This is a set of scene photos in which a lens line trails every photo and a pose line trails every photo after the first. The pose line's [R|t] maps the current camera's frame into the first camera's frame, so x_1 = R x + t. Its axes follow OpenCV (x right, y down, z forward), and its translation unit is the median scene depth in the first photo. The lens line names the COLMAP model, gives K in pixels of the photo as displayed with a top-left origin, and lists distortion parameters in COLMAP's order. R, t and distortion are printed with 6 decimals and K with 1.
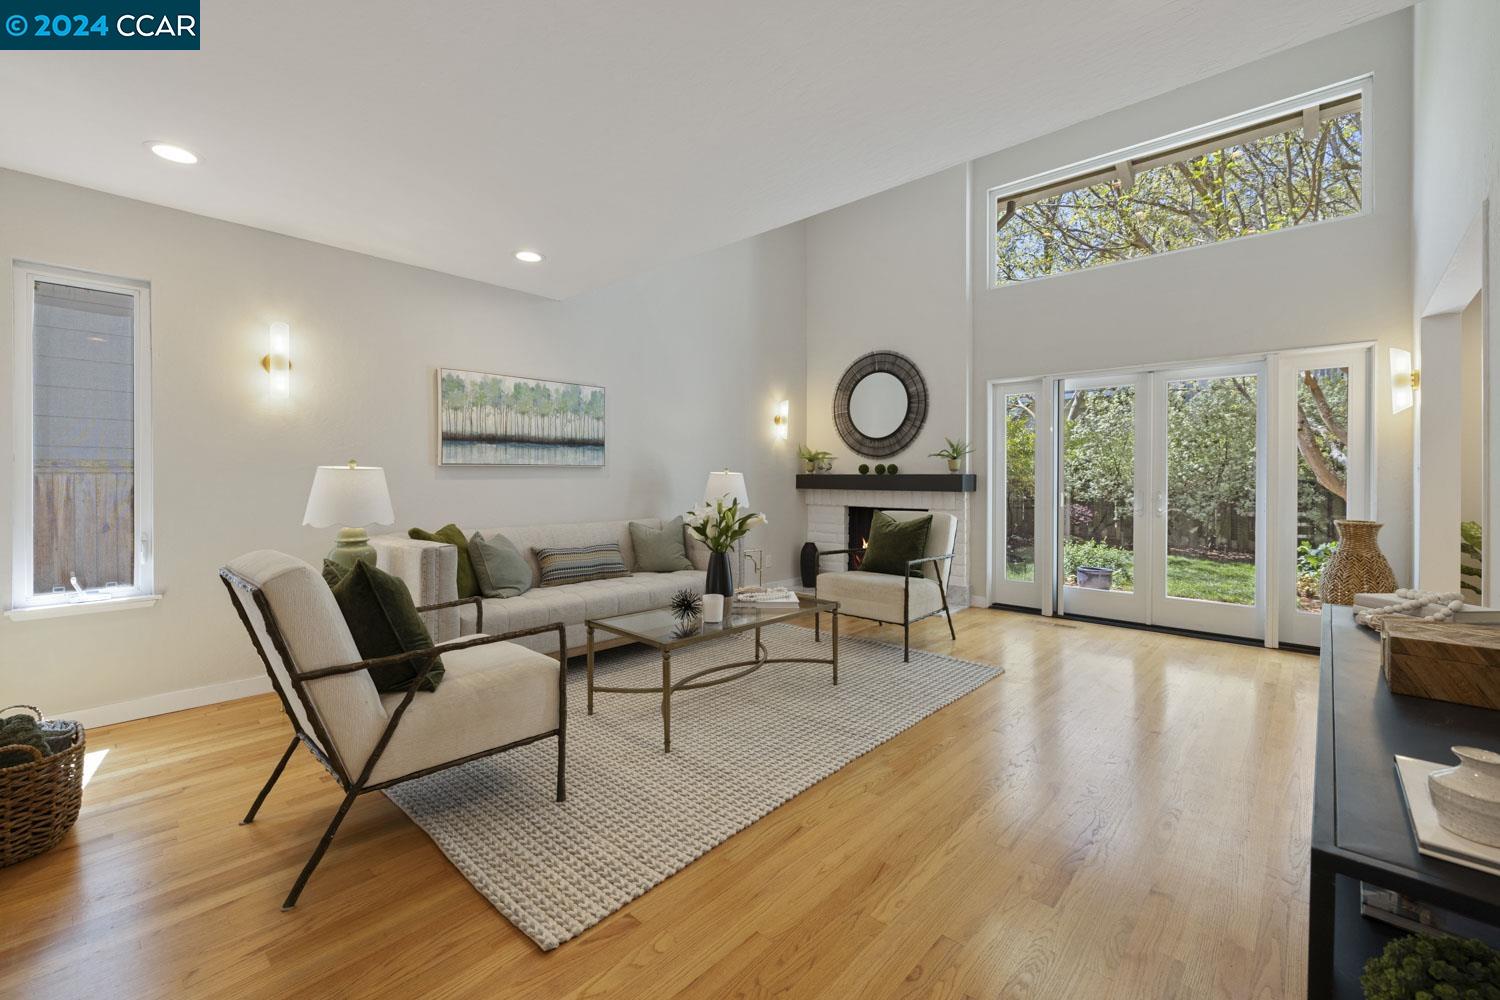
lens RADIAL K [[635.5, 0, 763.2], [0, 635.5, 485.7], [0, 0, 1]] dist [-0.002271, 0.000355]
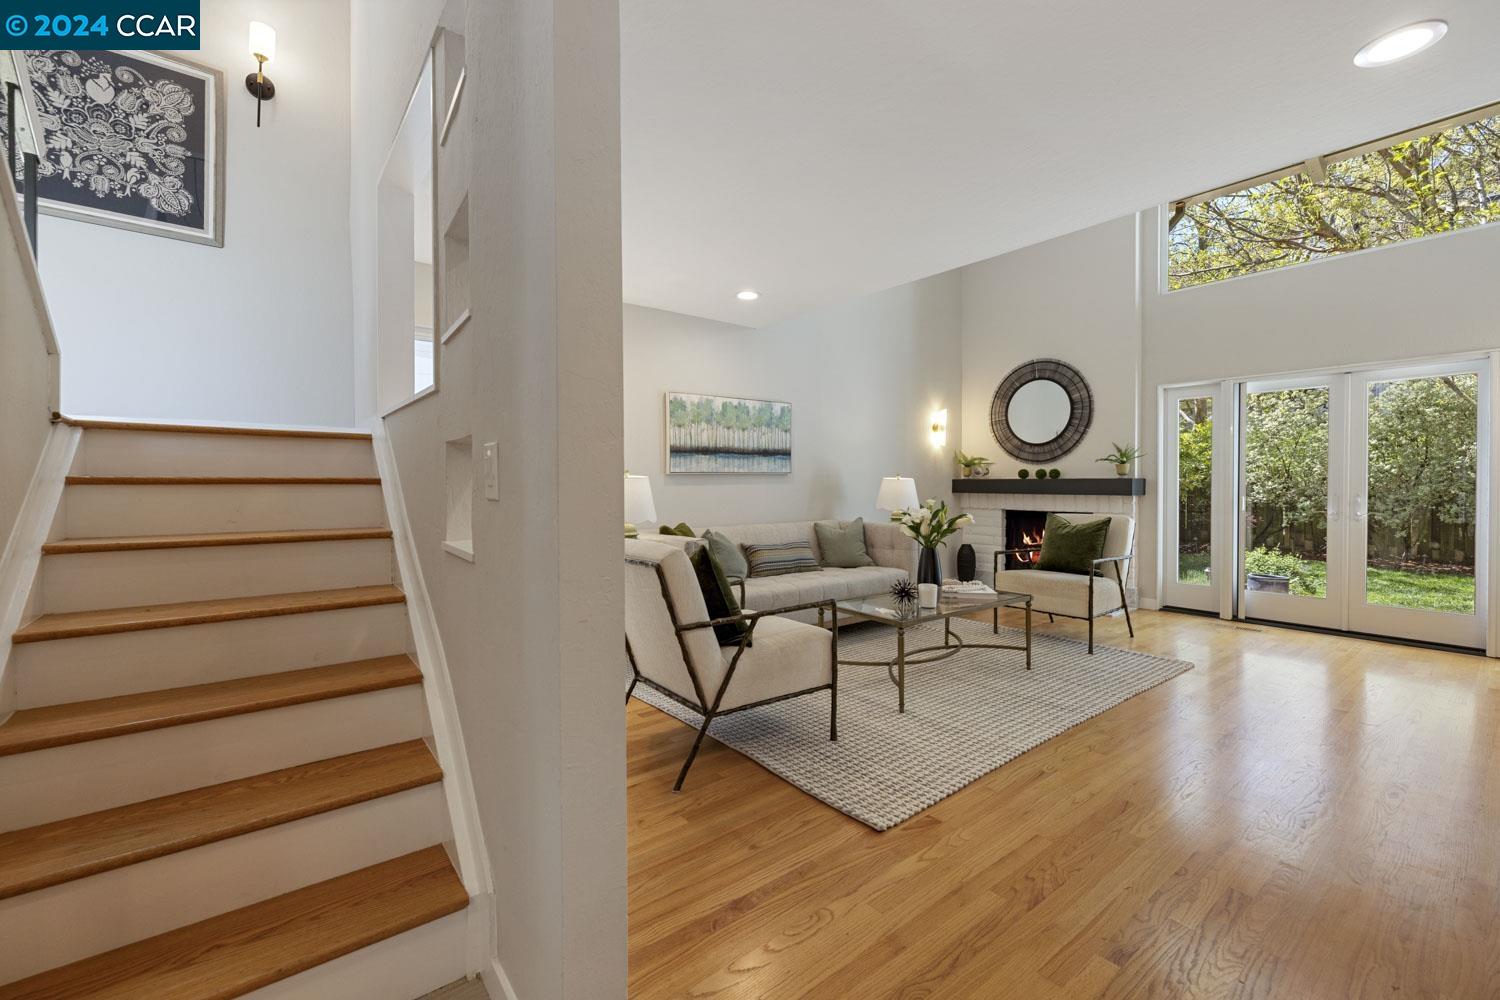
lens RADIAL K [[635.5, 0, 756.9], [0, 635.5, 495.5], [0, 0, 1]] dist [-0.002271, 0.000355]
pose [[0.984524, -0.001483, -0.175243, -0.121909], [0.002823, 0.999969, 0.007396, 0.000548], [0.175227, -0.007776, 0.984497, -0.129428]]
